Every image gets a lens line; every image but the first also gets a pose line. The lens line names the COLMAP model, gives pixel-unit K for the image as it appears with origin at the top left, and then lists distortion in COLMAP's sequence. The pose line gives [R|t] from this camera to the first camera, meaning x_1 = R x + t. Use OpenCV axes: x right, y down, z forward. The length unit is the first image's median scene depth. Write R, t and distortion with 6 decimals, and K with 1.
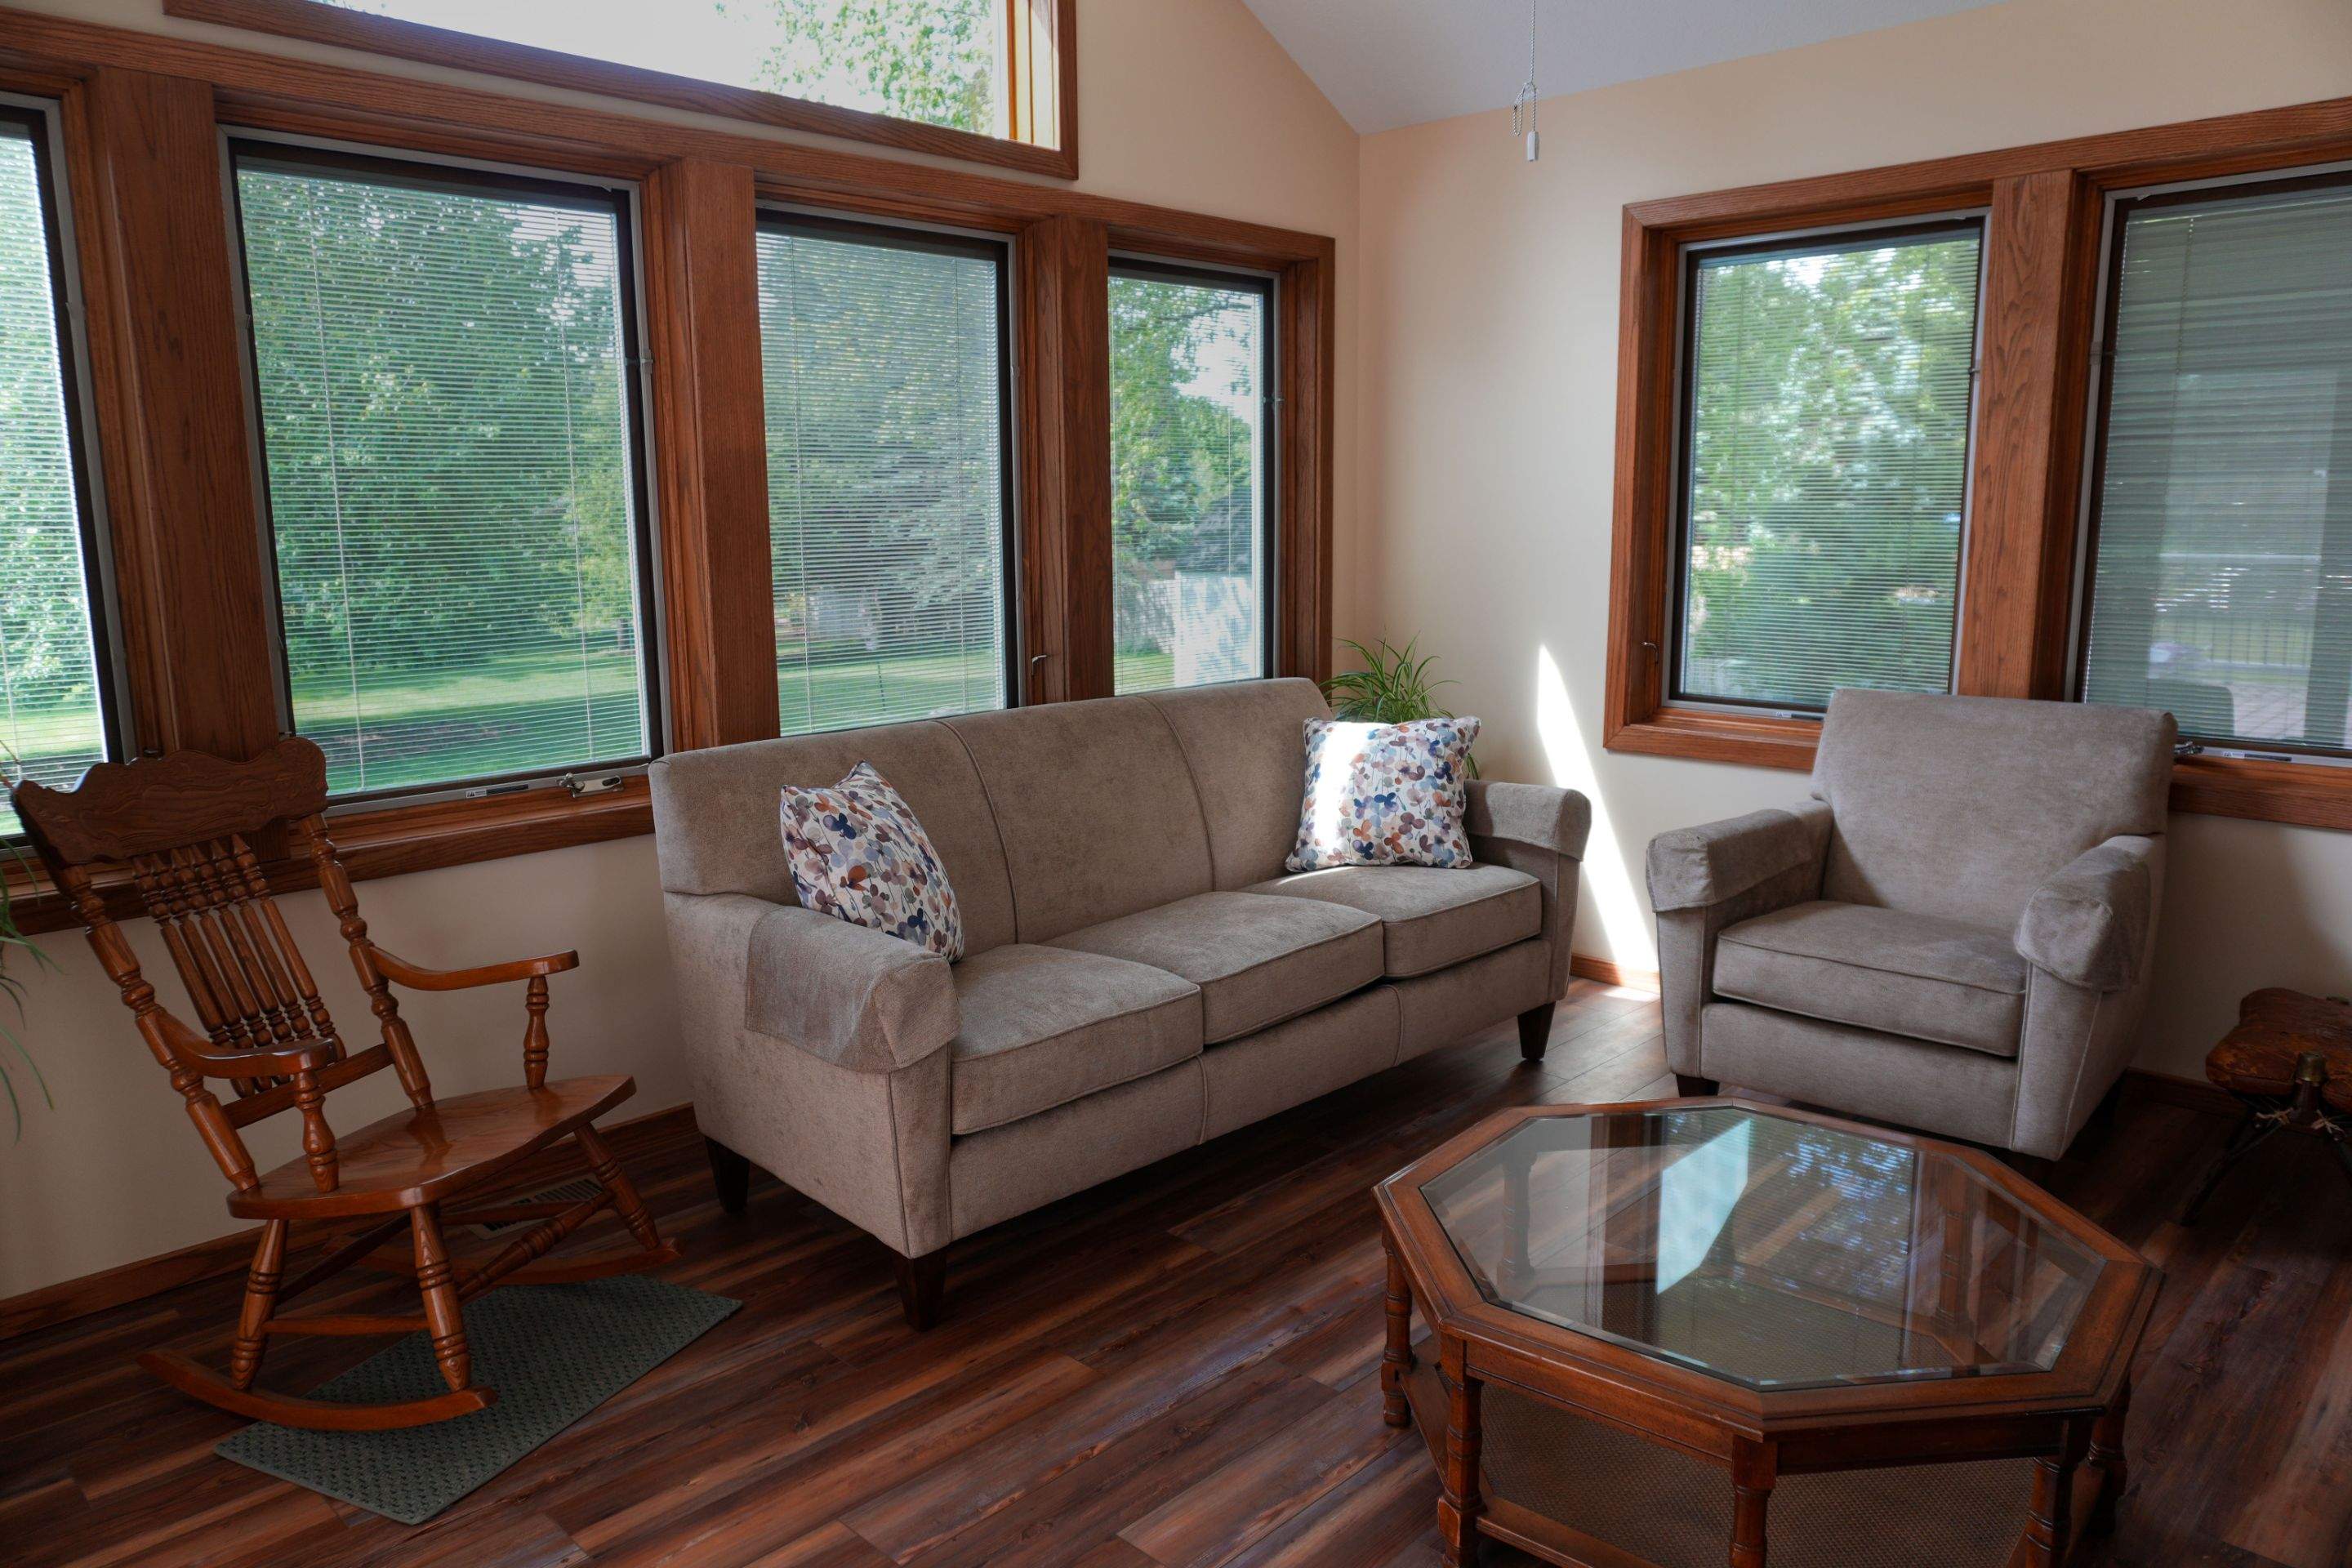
lens RADIAL K [[1620.9, 0, 1177.3], [0, 1620.9, 783.7], [0, 0, 1]] dist [-0.032470, 0.008719]
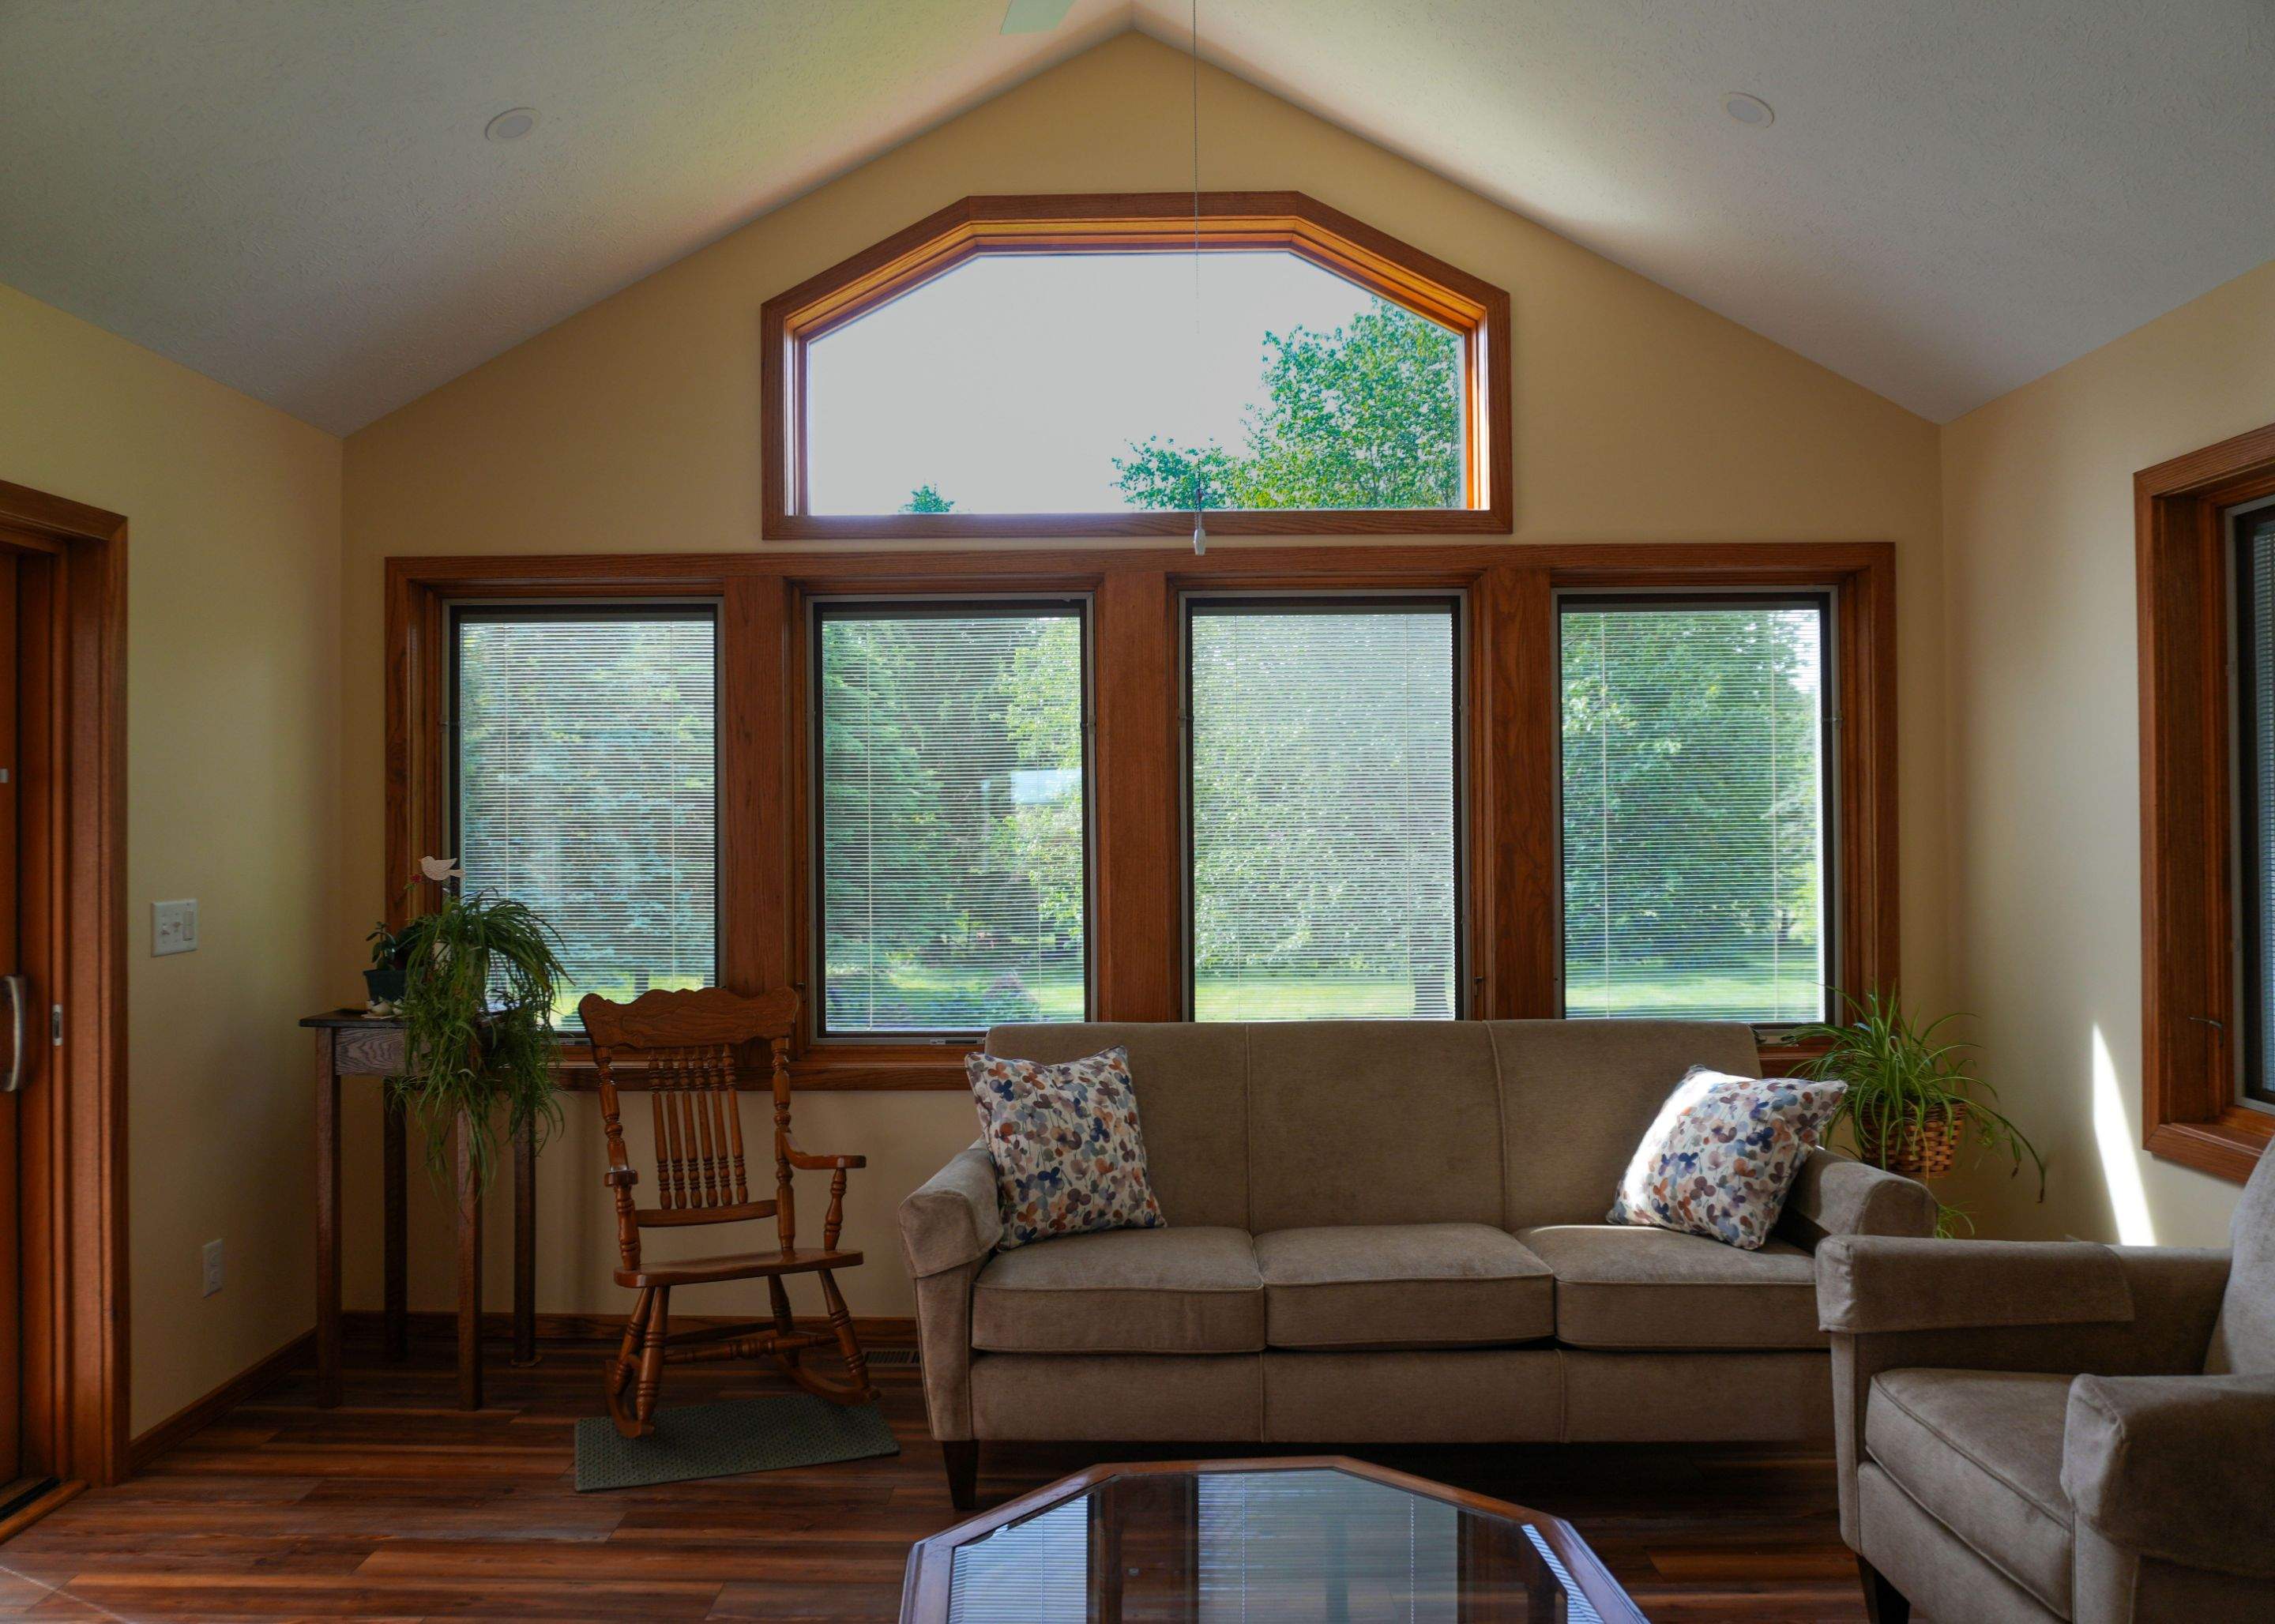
lens RADIAL K [[1652.7, 0, 1134.9], [0, 1652.7, 814.1], [0, 0, 1]] dist [-0.036361, -0.002807]
pose [[0.679059, -0.000807, -0.734084, 0.600323], [-0.122191, 0.985924, -0.114115, -0.038236], [0.723843, 0.167189, 0.669402, 0.127946]]
